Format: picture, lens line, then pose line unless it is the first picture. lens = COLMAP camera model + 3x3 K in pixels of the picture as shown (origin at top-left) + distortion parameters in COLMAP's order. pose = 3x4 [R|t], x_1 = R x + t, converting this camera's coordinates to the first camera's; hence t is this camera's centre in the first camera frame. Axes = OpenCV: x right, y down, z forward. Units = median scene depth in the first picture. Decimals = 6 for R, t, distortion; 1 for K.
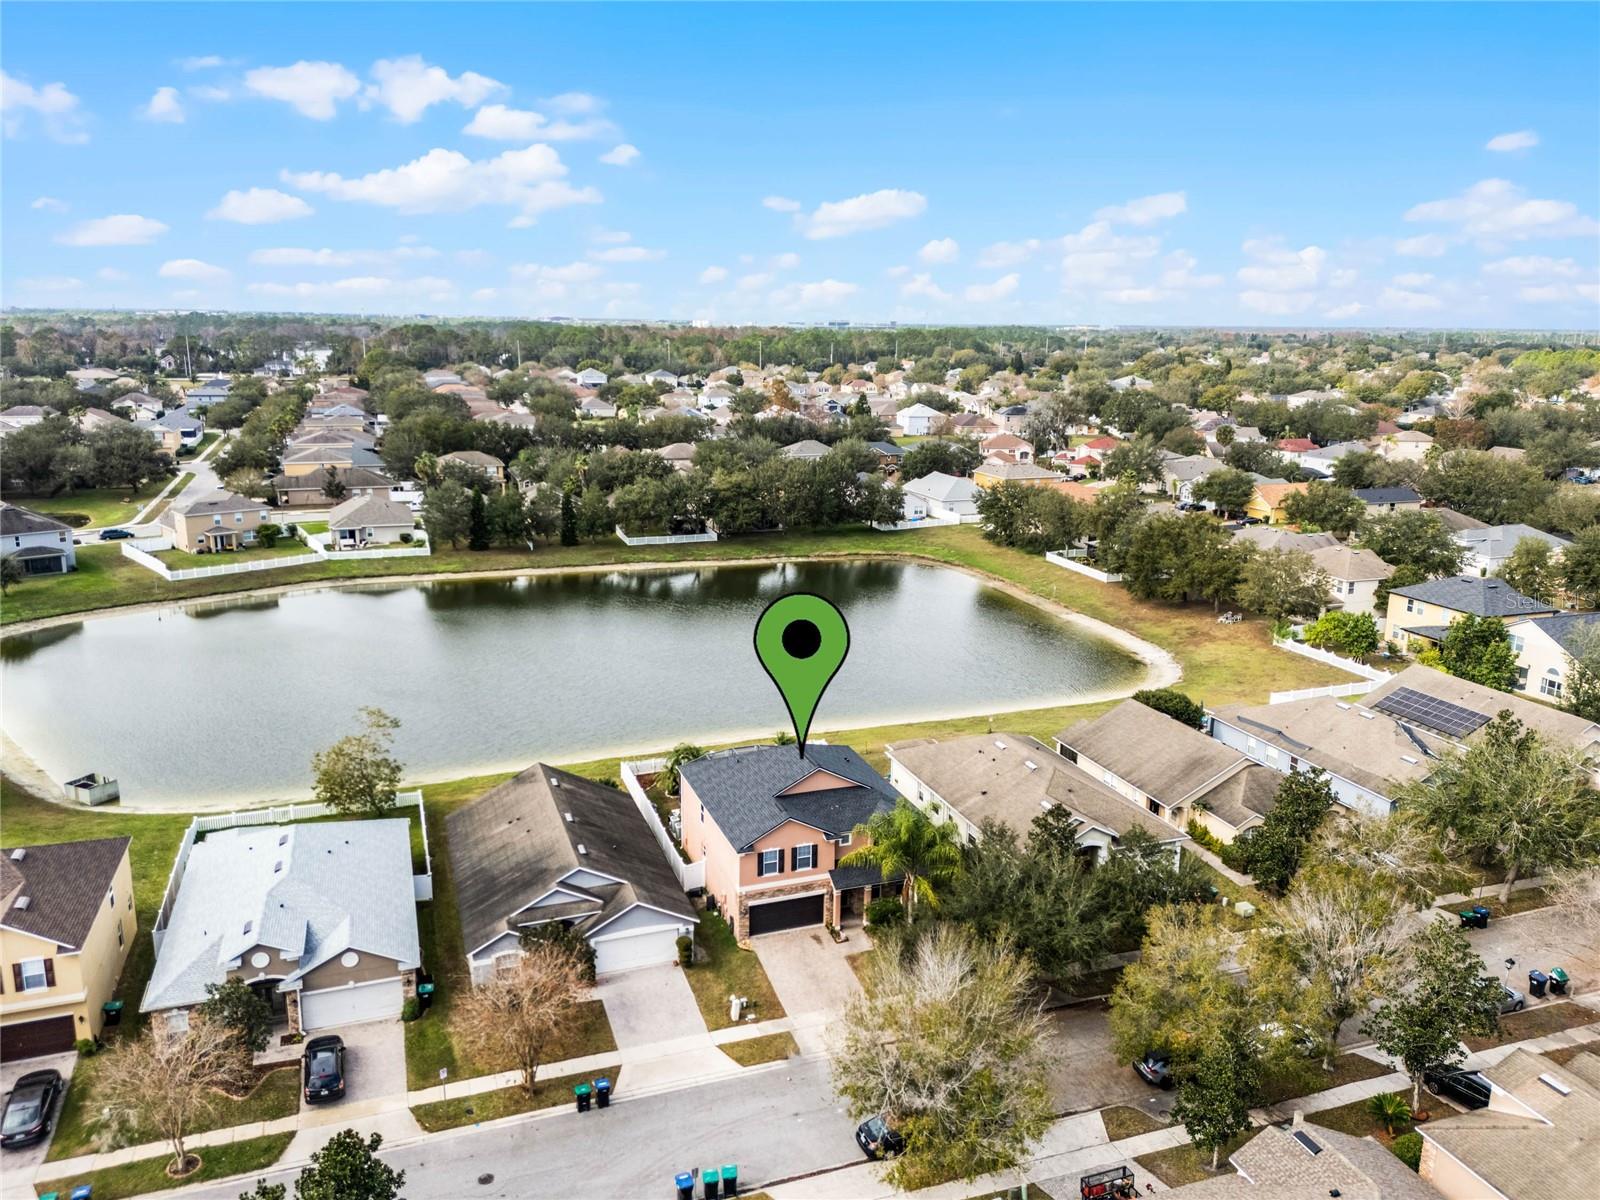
lens RADIAL K [[1165.0, 0, 791.2], [0, 1165.0, 595.8], [0, 0, 1]] dist [0.082152, -0.082185]
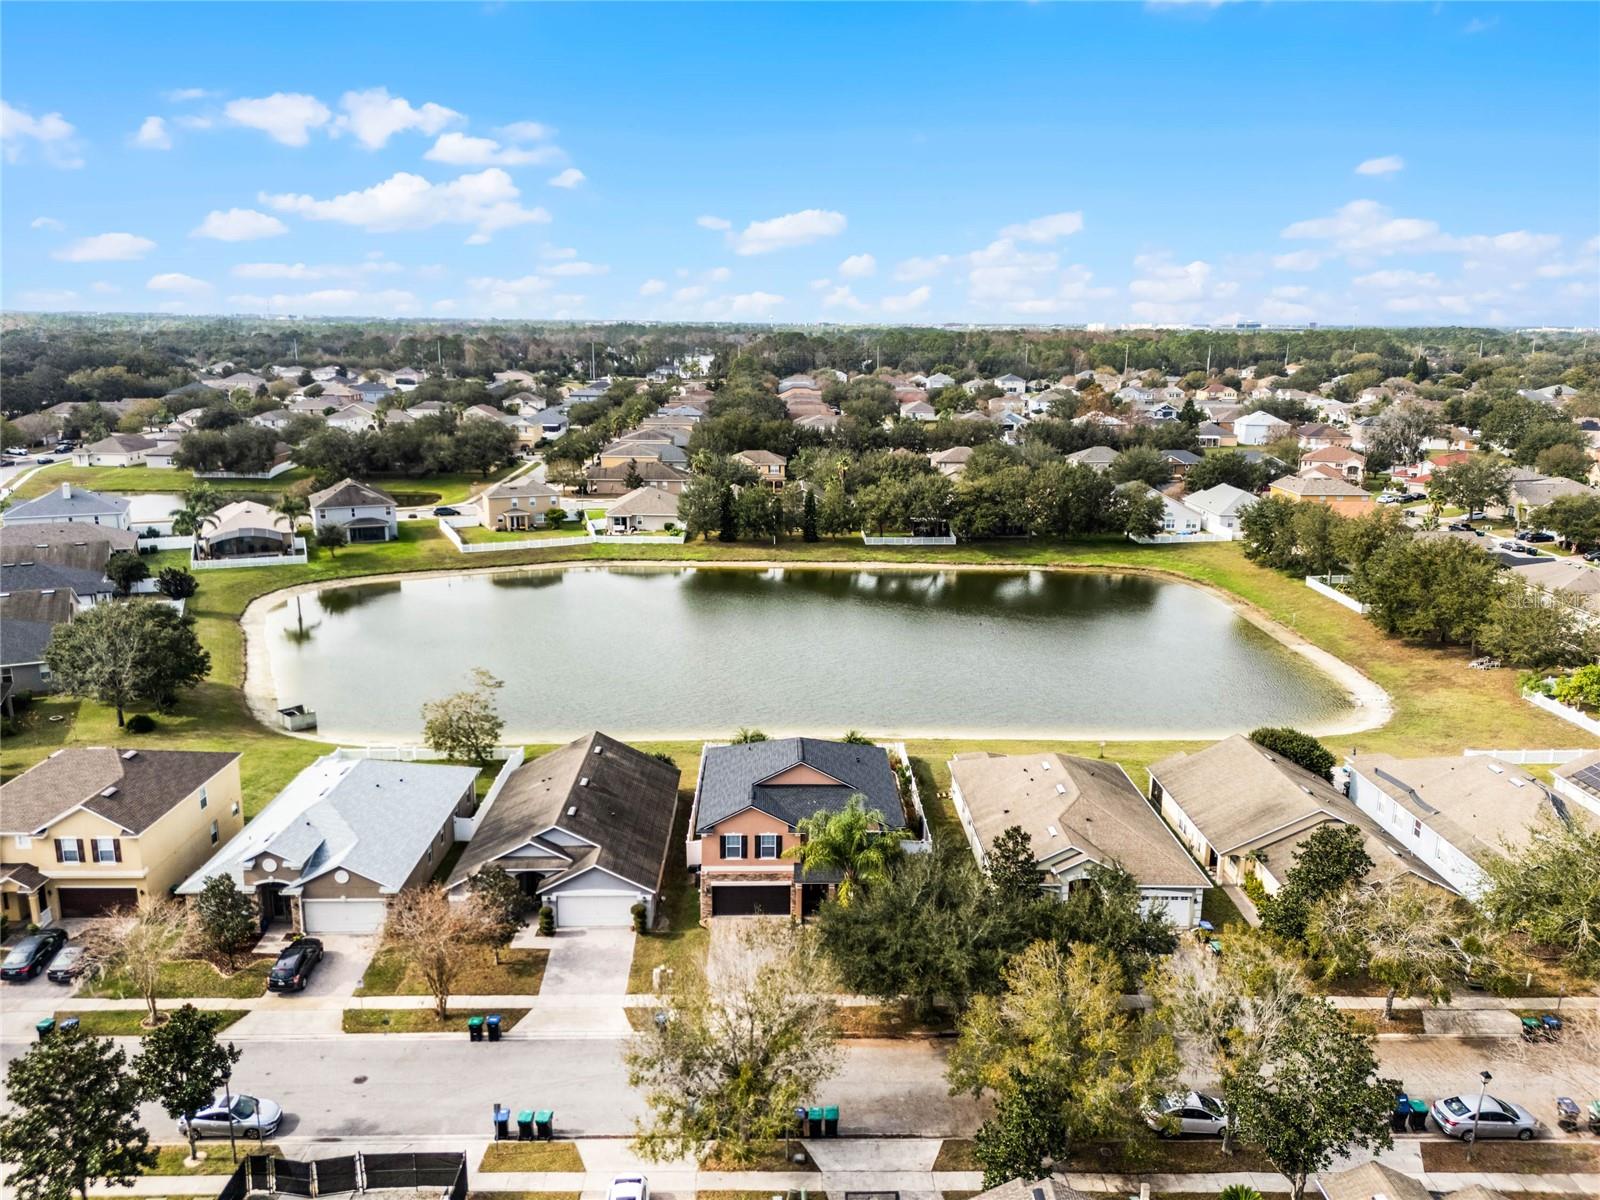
lens RADIAL K [[1165.0, 0, 799.2], [0, 1165.0, 590.4], [0, 0, 1]] dist [0.082152, -0.082185]
pose [[0.948243, 0.066448, -0.310517, 0.253134], [-0.069128, 0.997605, 0.002376, -0.002757], [0.309931, 0.019212, 0.950565, 0.025508]]
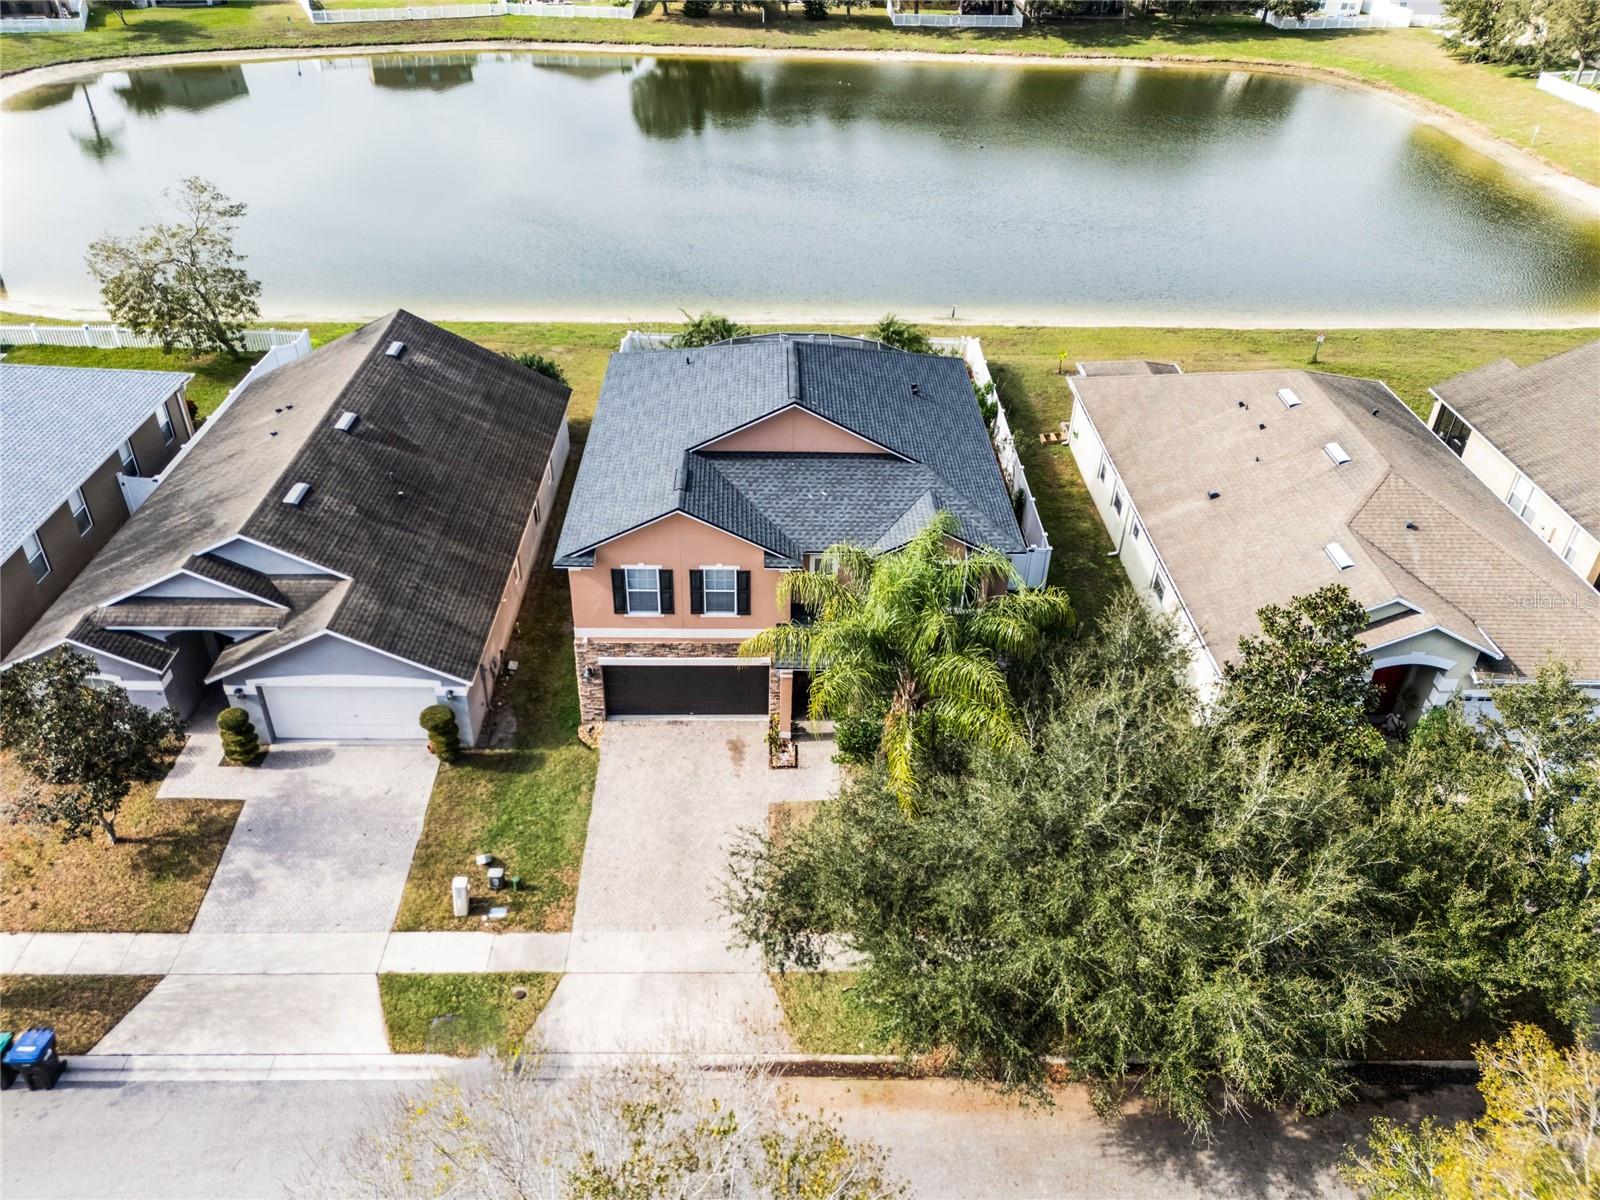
lens RADIAL K [[1165.0, 0, 797.0], [0, 1165.0, 590.9], [0, 0, 1]] dist [0.082152, -0.082185]
pose [[0.946977, 0.188736, -0.260026, 0.119084], [-0.084766, 0.927371, 0.364414, 0.039948], [0.309919, -0.323050, 0.894197, 0.447473]]
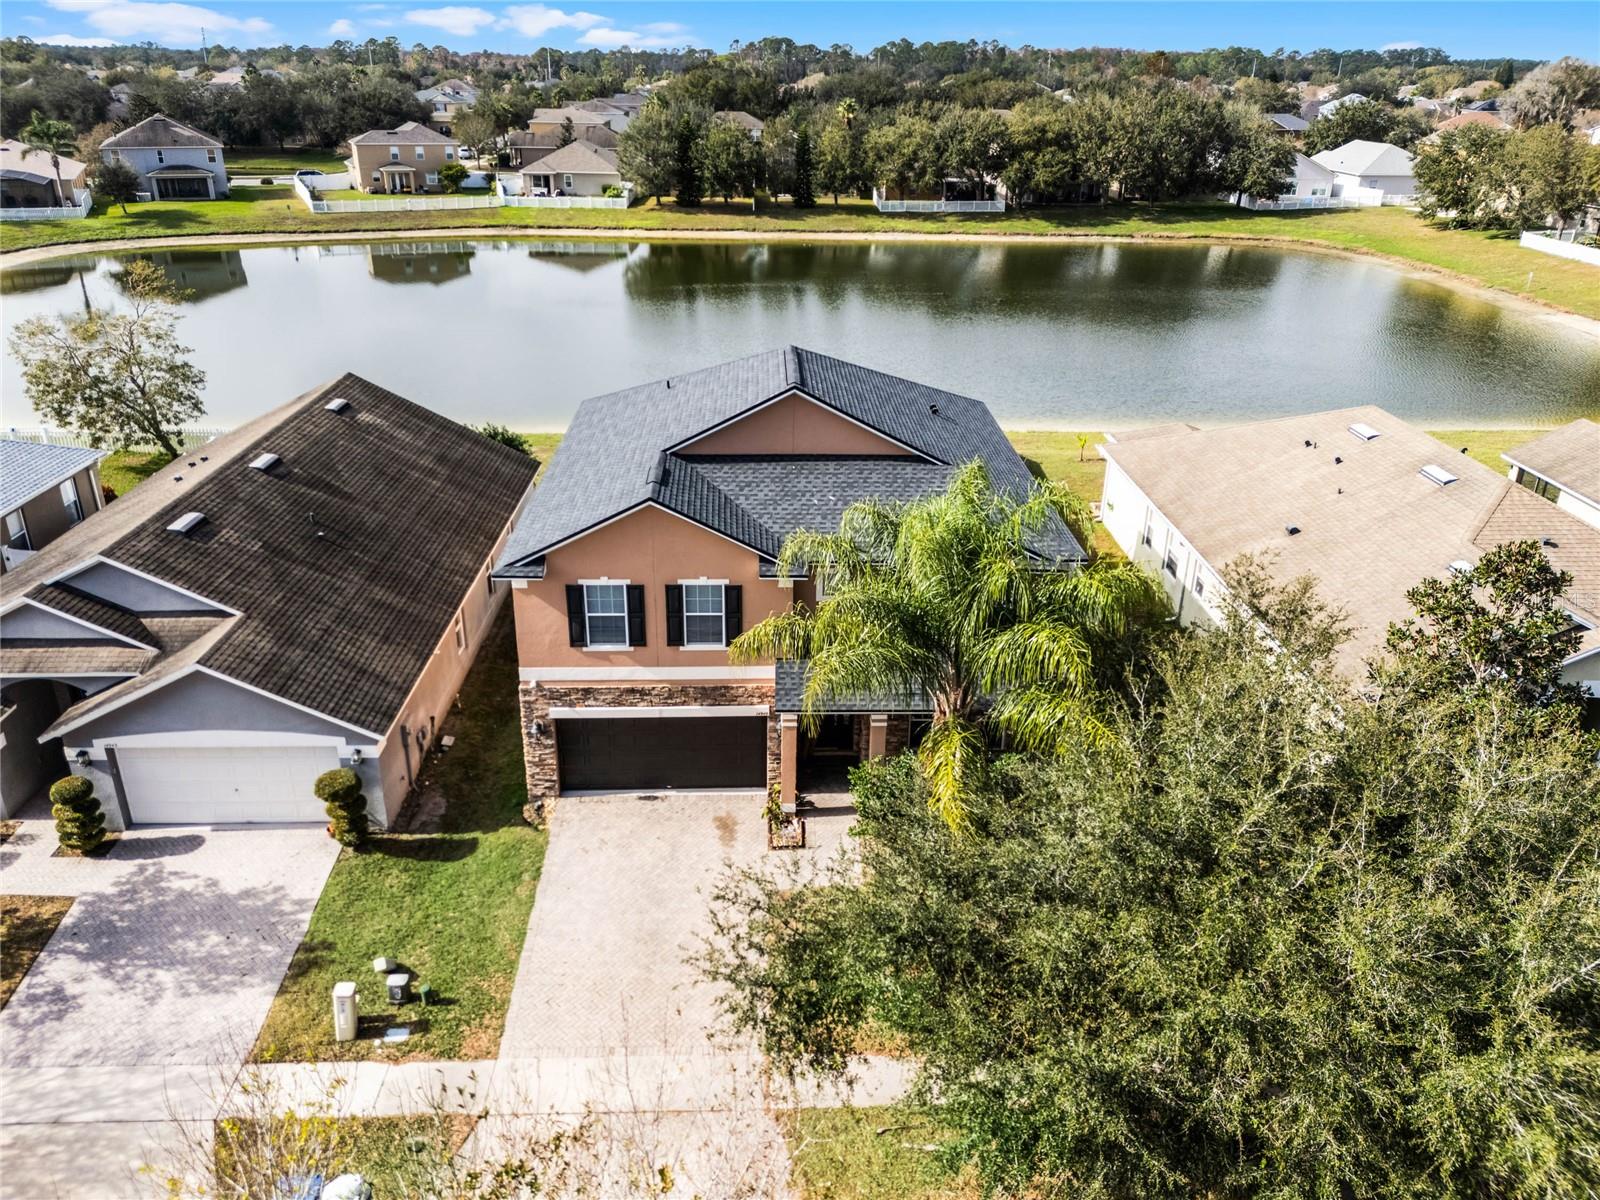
lens RADIAL K [[1165.0, 0, 797.8], [0, 1165.0, 596.0], [0, 0, 1]] dist [0.082152, -0.082185]
pose [[0.950822, 0.125950, -0.282972, 0.105838], [-0.071142, 0.977971, 0.196246, 0.107723], [0.301456, -0.166464, 0.938837, 0.498798]]
